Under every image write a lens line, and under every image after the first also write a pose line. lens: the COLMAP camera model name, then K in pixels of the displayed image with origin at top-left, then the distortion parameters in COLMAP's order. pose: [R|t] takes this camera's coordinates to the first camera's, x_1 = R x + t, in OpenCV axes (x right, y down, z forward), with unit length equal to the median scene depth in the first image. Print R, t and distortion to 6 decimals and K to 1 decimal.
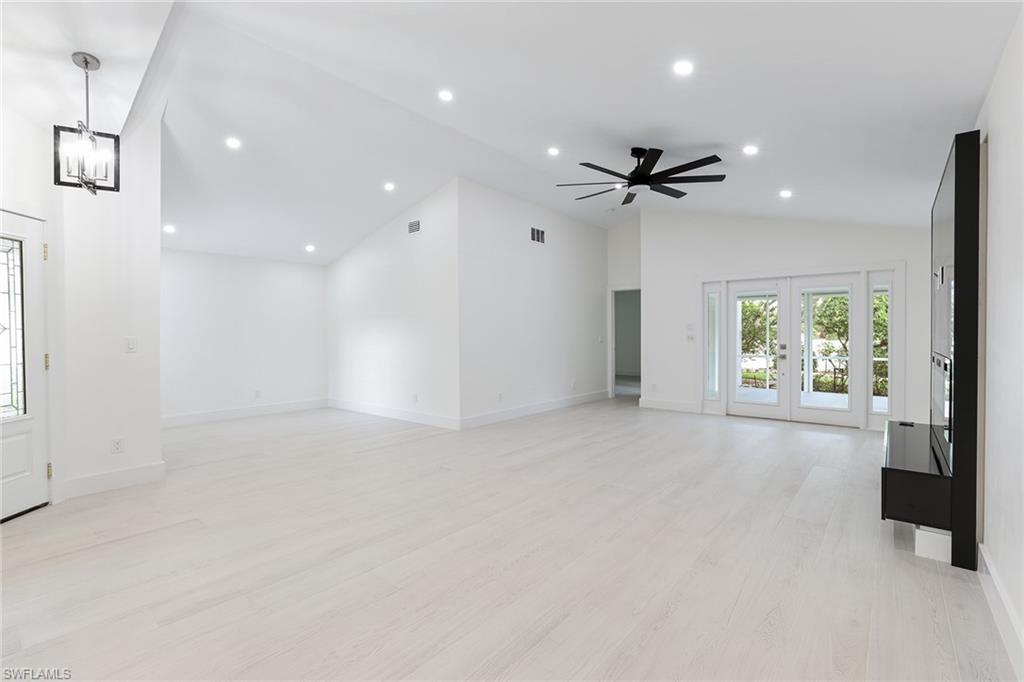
lens RADIAL K [[471.6, 0, 512.0], [0, 471.6, 341.0], [0, 0, 1]] dist [-0.001520, -0.000155]
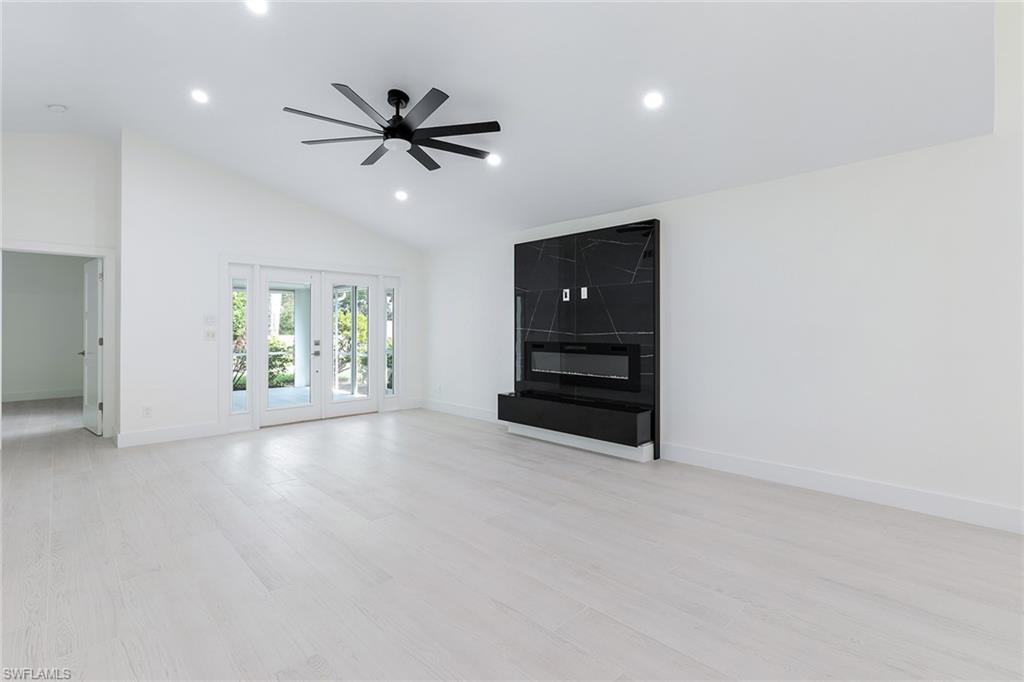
lens RADIAL K [[468.6, 0, 521.1], [0, 468.6, 328.7], [0, 0, 1]] dist [-0.001877, 0.000079]
pose [[0.103853, 0.001204, 0.994592, -0.357046], [0.012296, 0.999921, -0.002494, -0.009887], [-0.994517, 0.012488, 0.103830, 0.527490]]
